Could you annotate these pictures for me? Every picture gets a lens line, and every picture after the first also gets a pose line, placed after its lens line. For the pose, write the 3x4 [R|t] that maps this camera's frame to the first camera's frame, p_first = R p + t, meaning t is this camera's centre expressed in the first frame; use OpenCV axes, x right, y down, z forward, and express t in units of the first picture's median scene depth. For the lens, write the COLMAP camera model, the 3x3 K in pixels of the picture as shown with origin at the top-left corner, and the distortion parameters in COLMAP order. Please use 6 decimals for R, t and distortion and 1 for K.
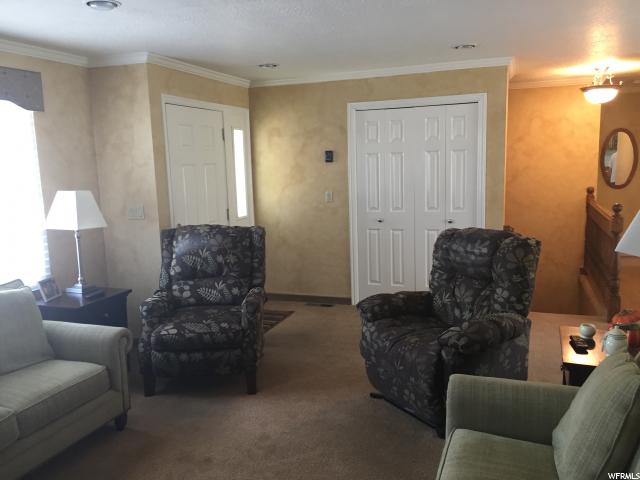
lens RADIAL K [[547.4, 0, 320.3], [0, 547.4, 236.9], [0, 0, 1]] dist [0.084926, -0.122612]
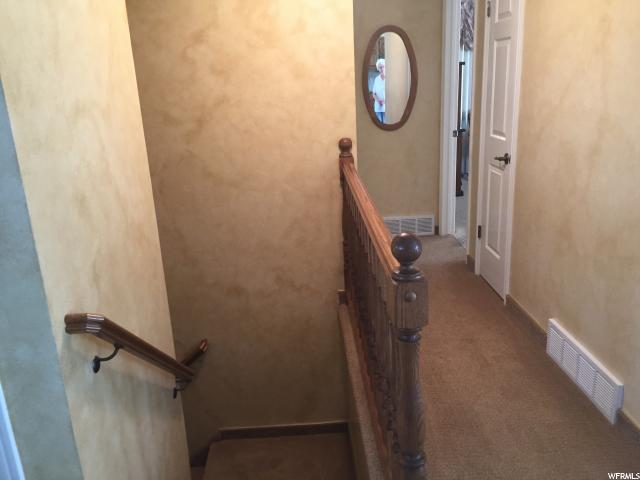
lens RADIAL K [[547.4, 0, 320.3], [0, 547.4, 236.9], [0, 0, 1]] dist [0.084926, -0.122612]
pose [[0.923201, -0.128109, 0.362337, 0.167077], [0.076402, 0.985167, 0.153653, -0.048583], [-0.376647, -0.114170, 0.919295, 0.329136]]
